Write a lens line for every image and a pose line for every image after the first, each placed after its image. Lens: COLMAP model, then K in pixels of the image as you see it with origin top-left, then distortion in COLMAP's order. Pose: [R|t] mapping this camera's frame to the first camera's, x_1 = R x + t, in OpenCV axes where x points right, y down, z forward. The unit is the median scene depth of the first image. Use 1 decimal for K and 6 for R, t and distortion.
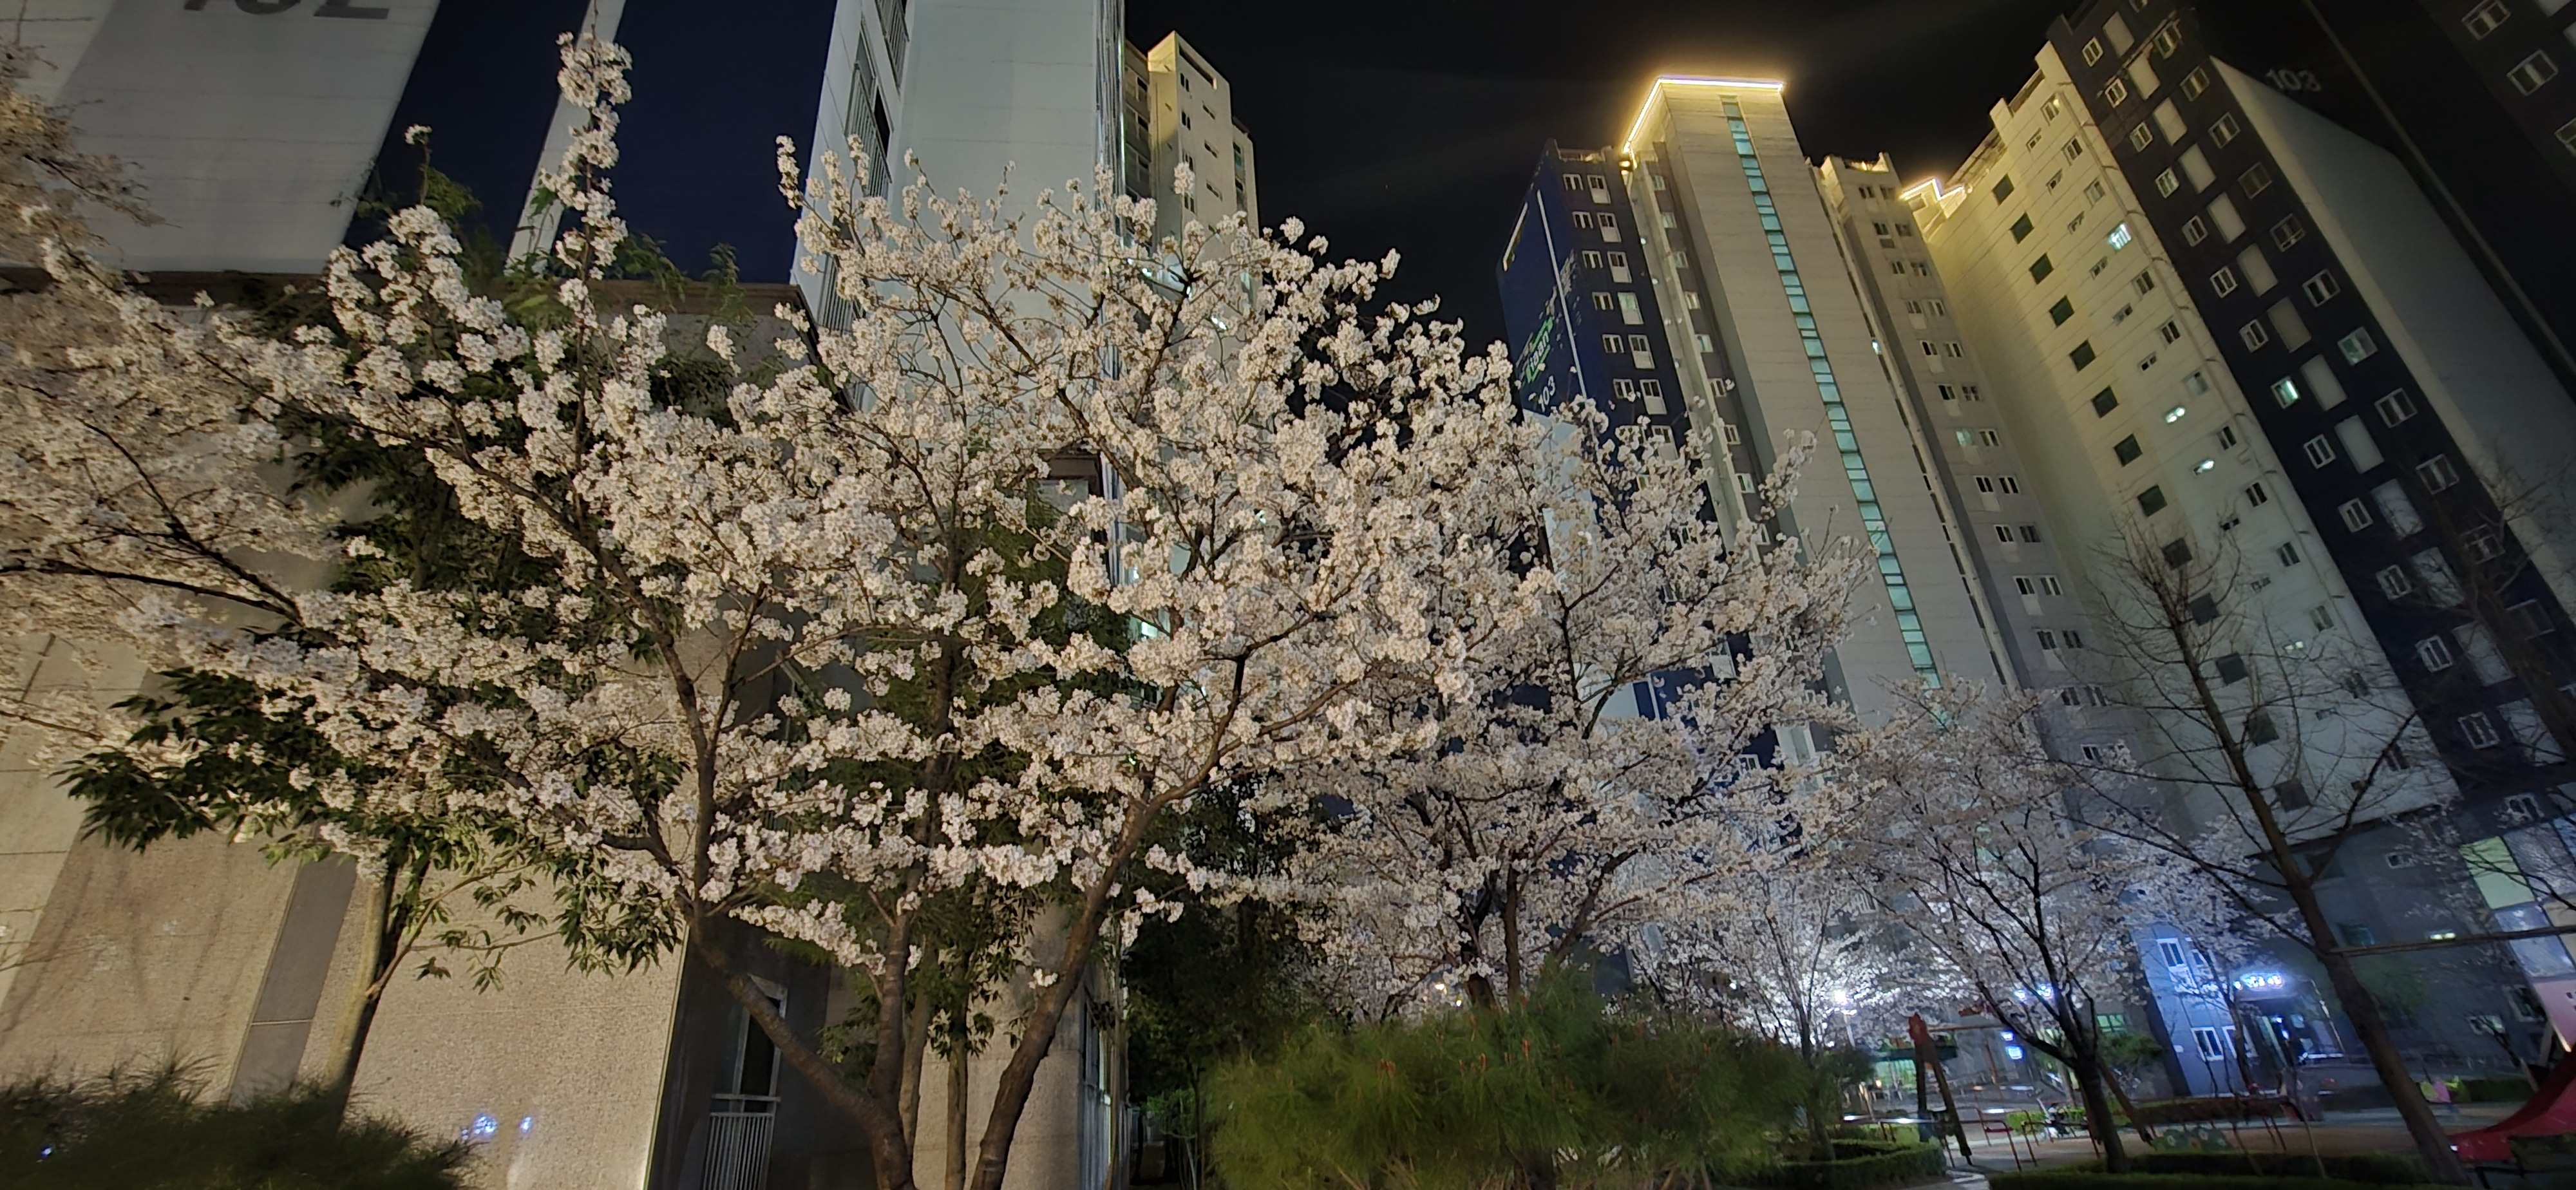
lens RADIAL K [[1040.5, 0, 1251.2], [0, 1040.5, 599.7], [0, 0, 1]] dist [-0.002857, -0.000064]
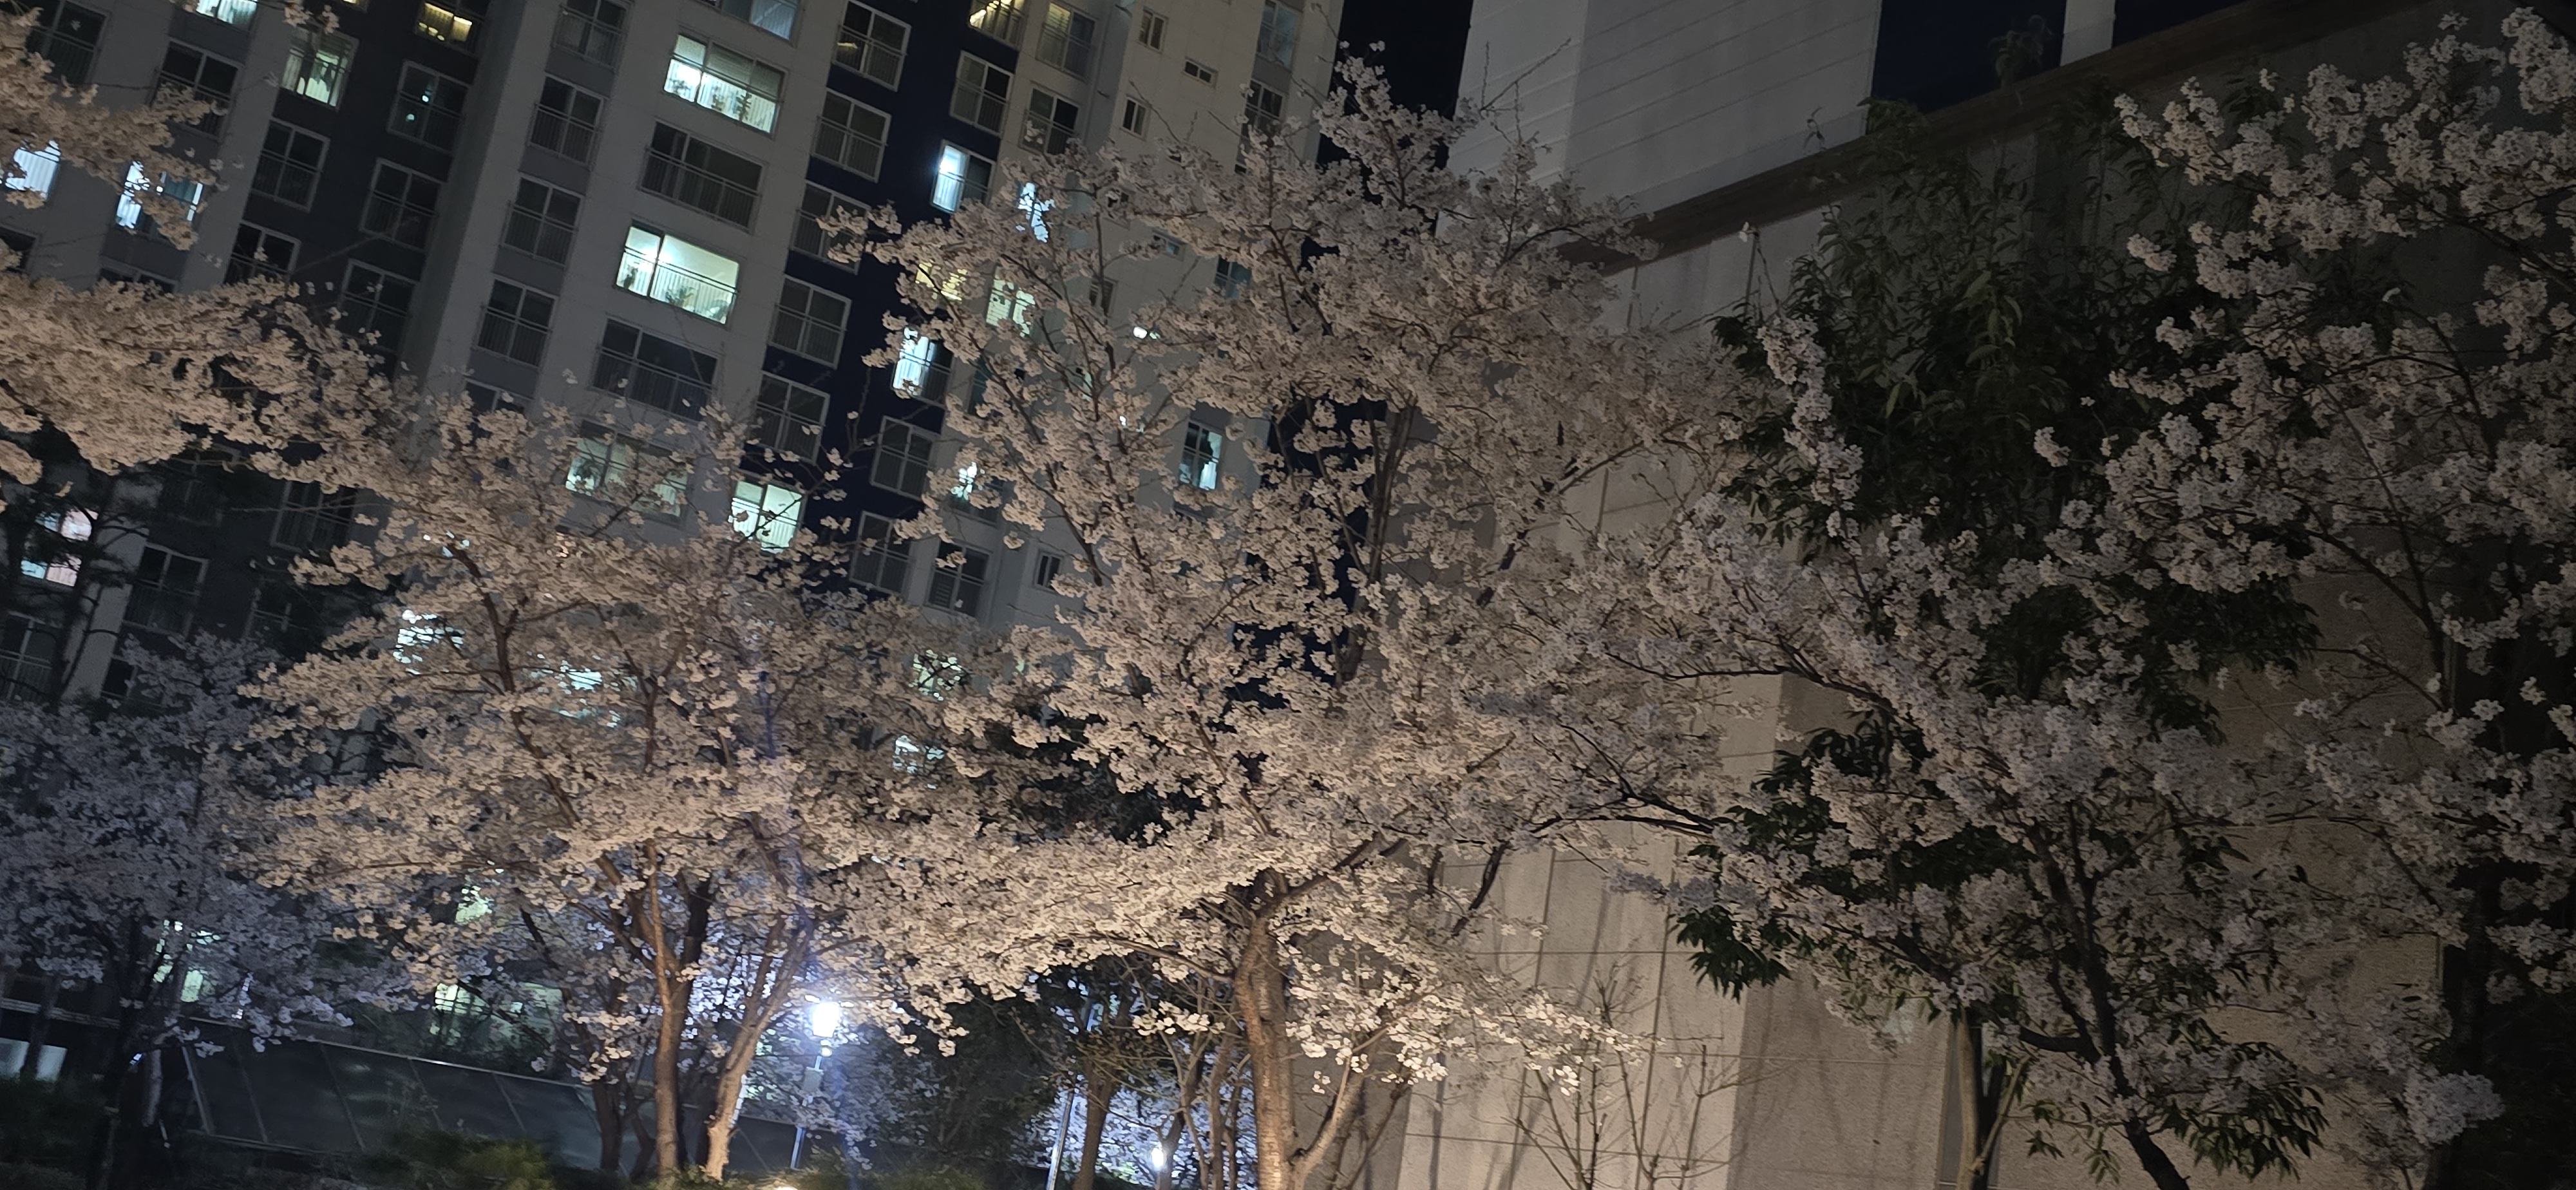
lens RADIAL K [[2484.1, 0, 1288.0], [0, 2484.1, 595.0], [0, 0, 1]] dist [-0.000457, -0.039265]
pose [[0.483413, -0.085037, -0.871253, 1.194995], [0.194735, 0.980779, 0.012321, -0.366066], [0.853458, -0.175619, 0.490680, -0.654878]]
